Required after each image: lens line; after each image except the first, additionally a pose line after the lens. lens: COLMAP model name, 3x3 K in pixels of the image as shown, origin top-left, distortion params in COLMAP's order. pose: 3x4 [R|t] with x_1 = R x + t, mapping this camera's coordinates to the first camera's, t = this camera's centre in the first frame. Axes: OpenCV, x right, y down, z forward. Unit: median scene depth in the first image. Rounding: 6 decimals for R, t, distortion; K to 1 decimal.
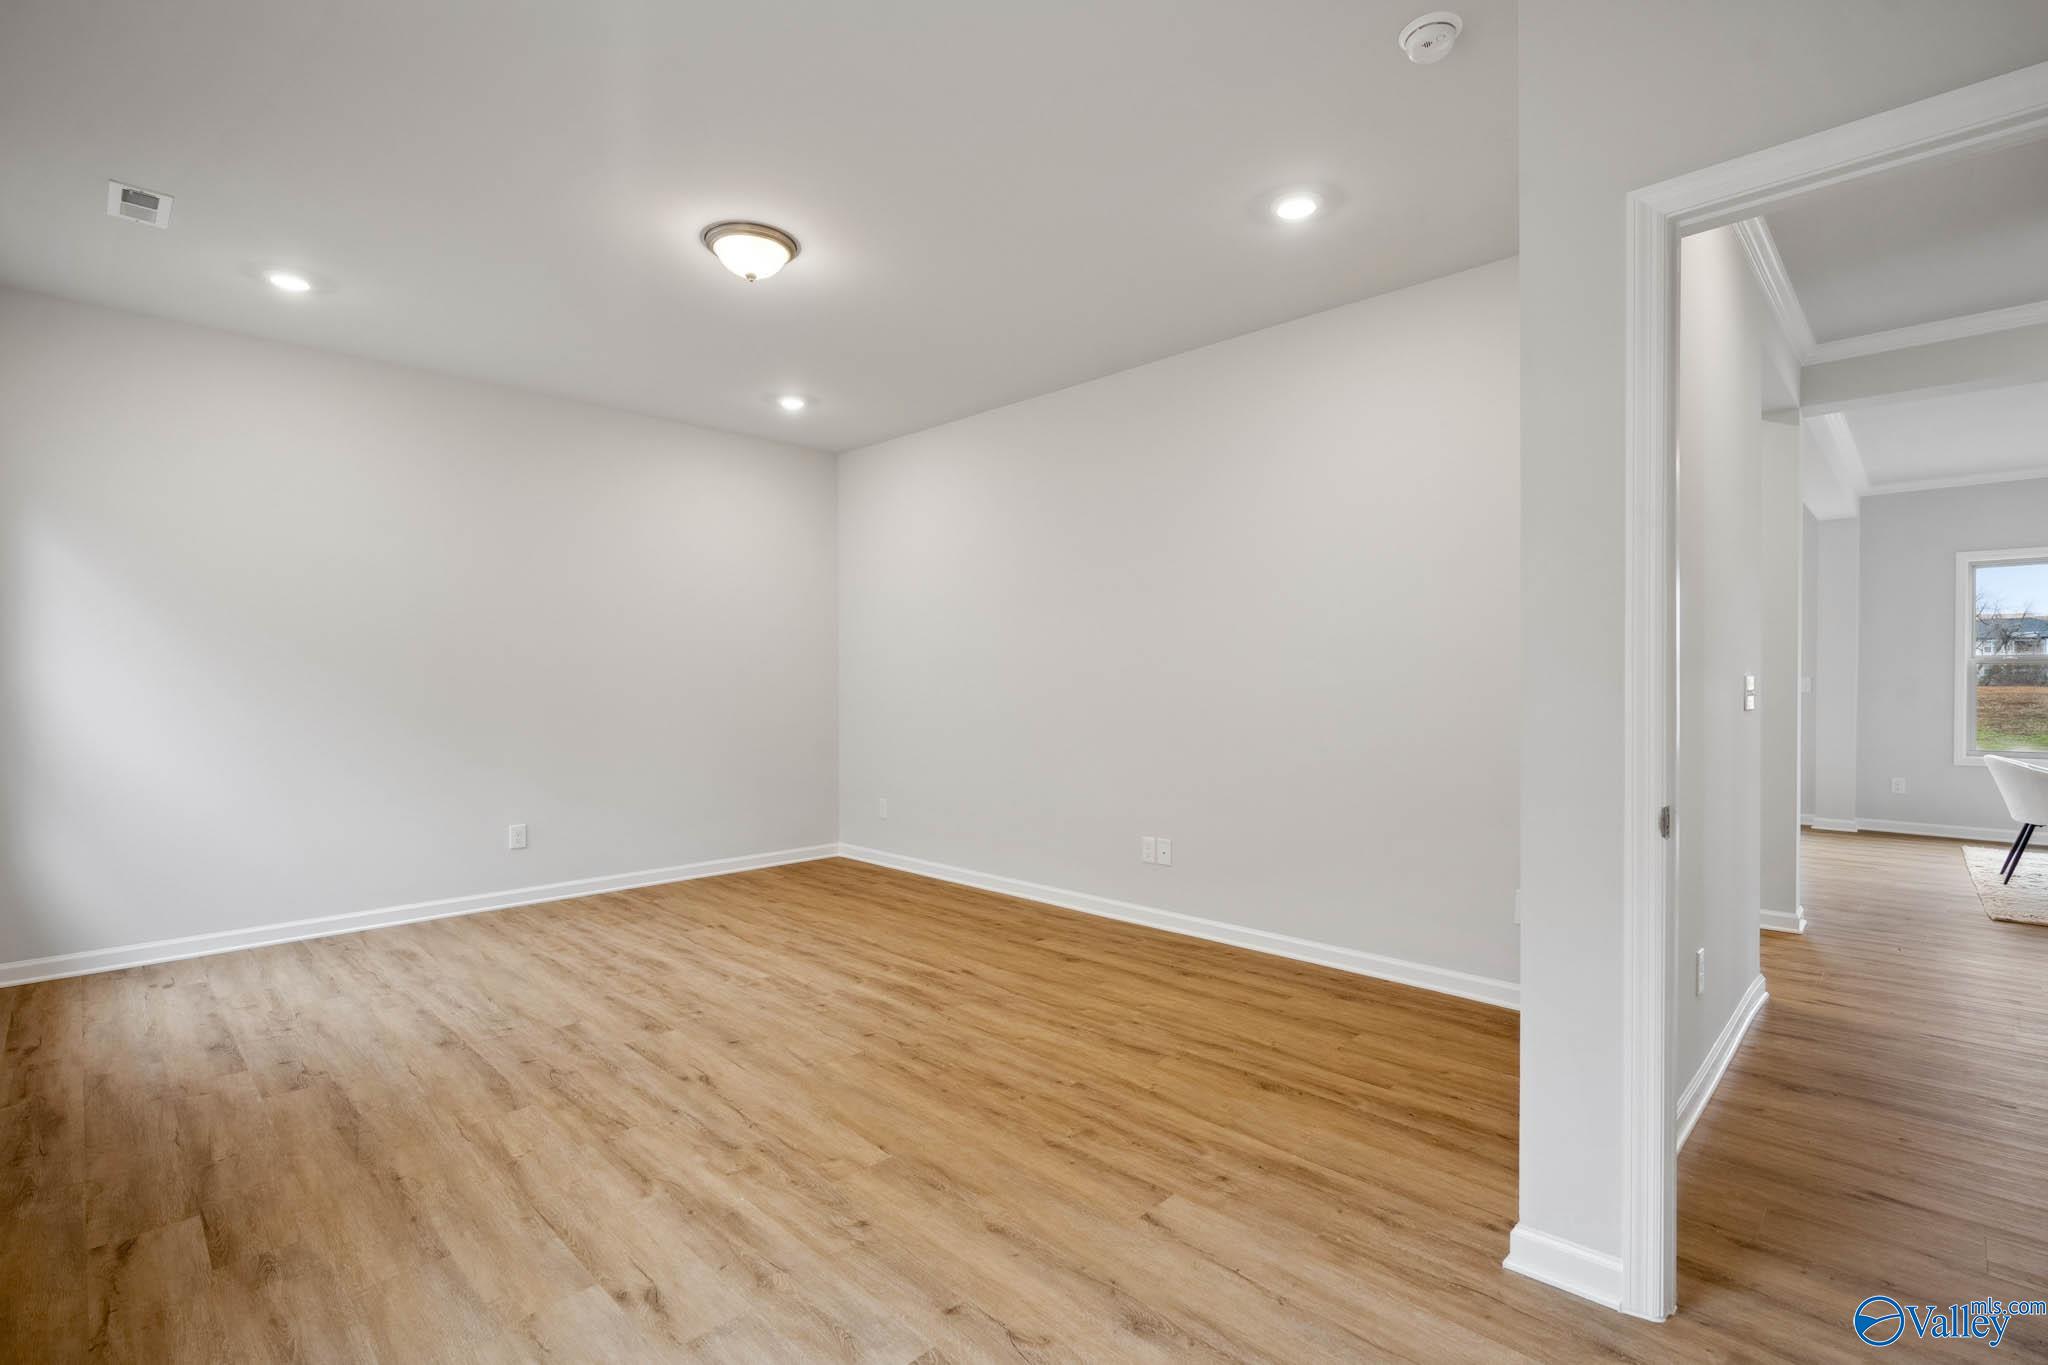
lens RADIAL K [[932.8, 0, 1024.0], [0, 932.8, 682.5], [0, 0, 1]] dist [-0.011819, -0.000154]
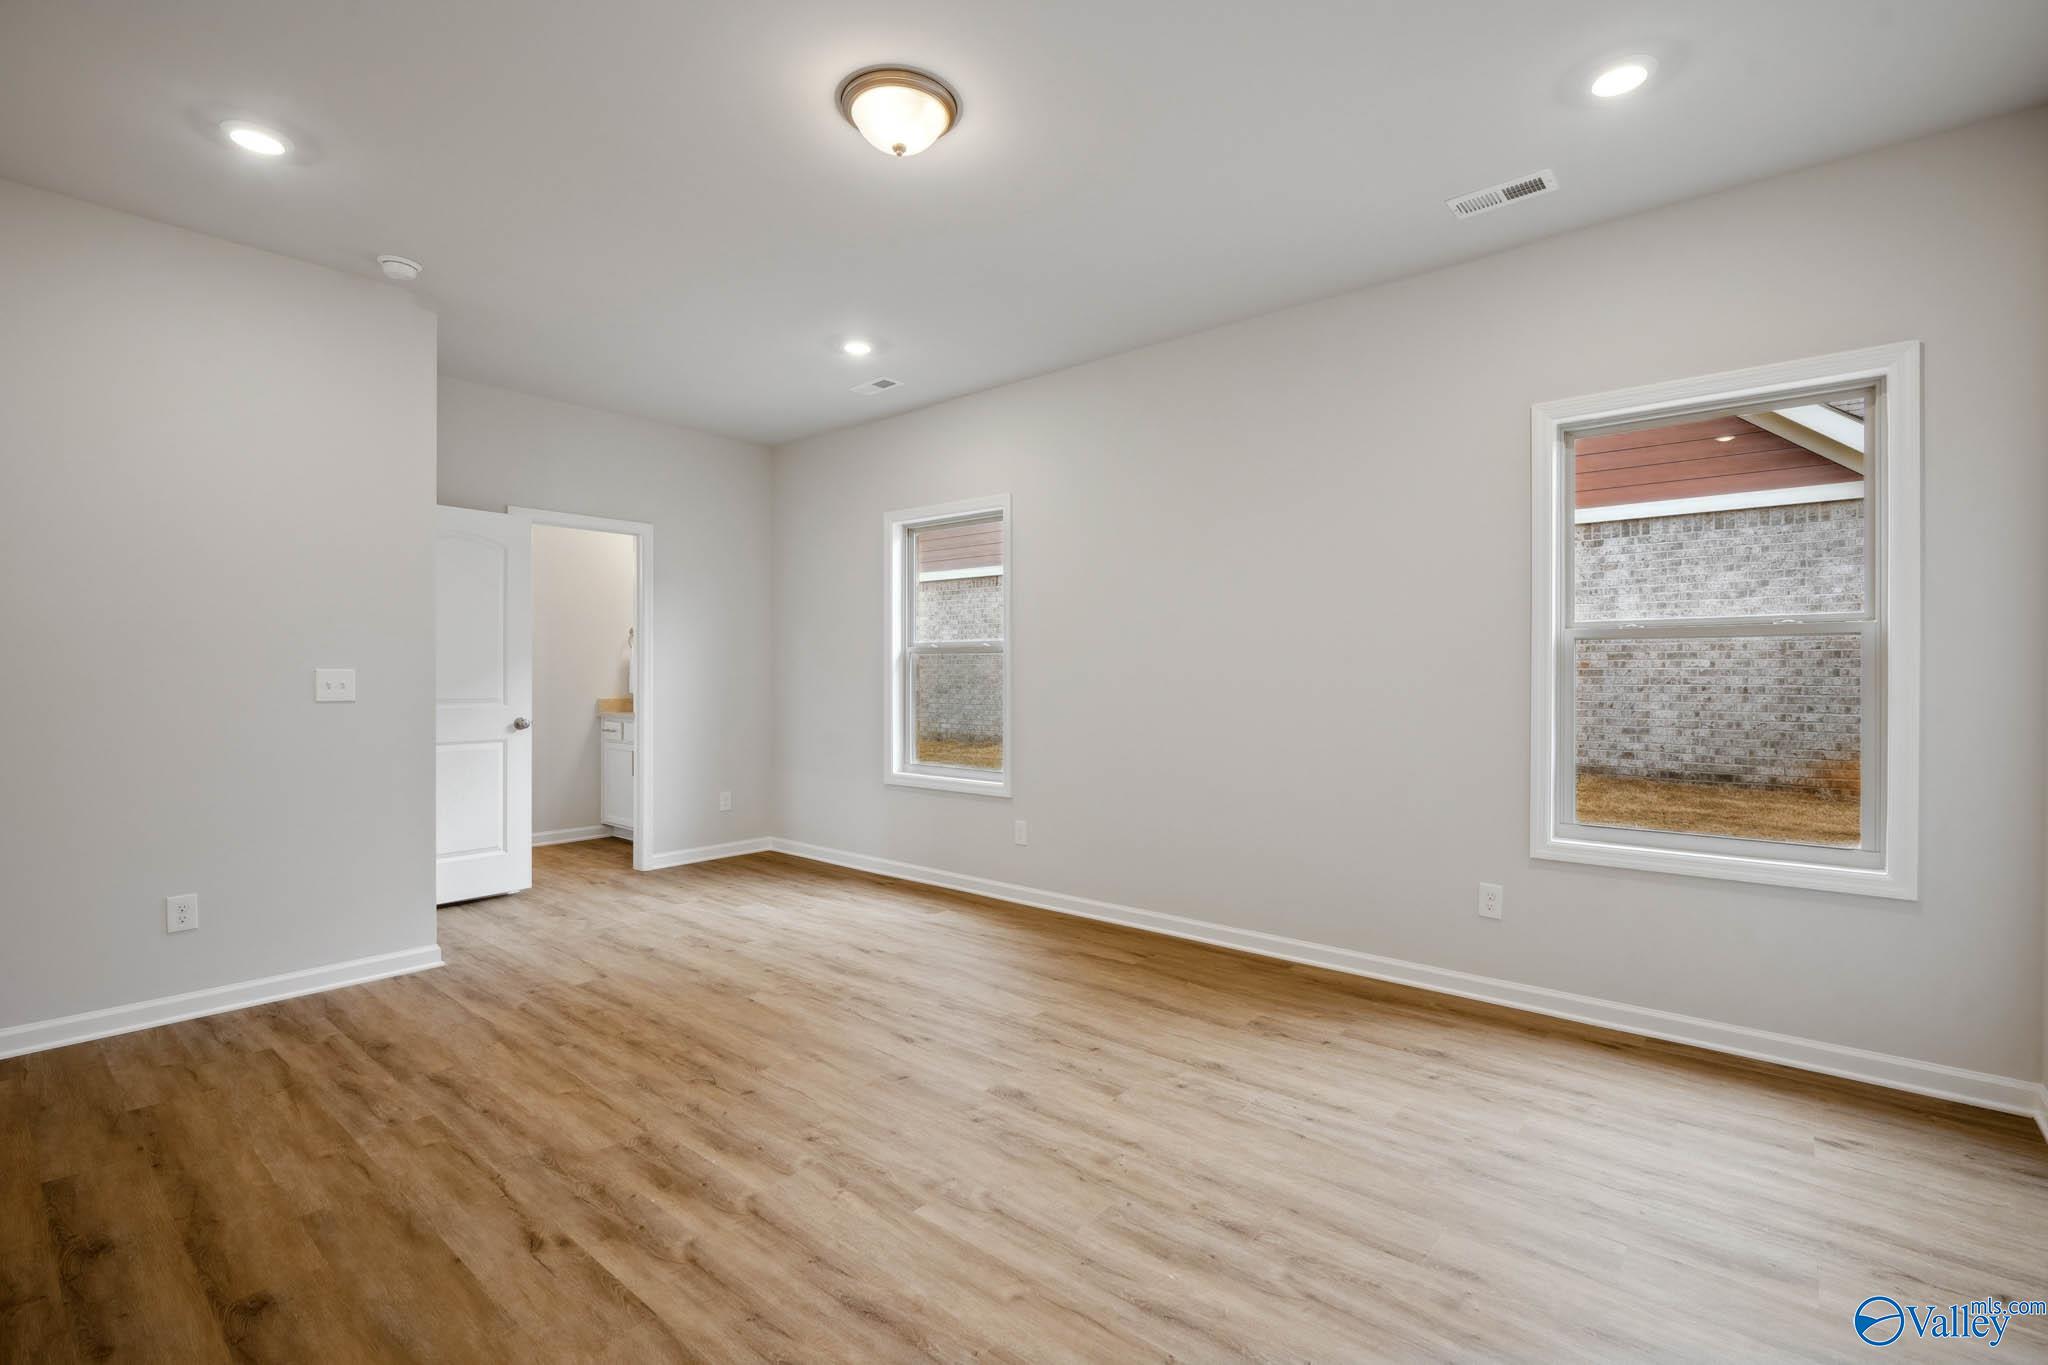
lens RADIAL K [[932.8, 0, 1024.0], [0, 932.8, 682.5], [0, 0, 1]] dist [-0.011819, -0.000154]
pose [[-0.997706, -0.001733, -0.067677, -0.373050], [-0.002535, 0.999928, 0.011770, -0.004746], [0.067652, 0.011914, -0.997638, 1.928842]]
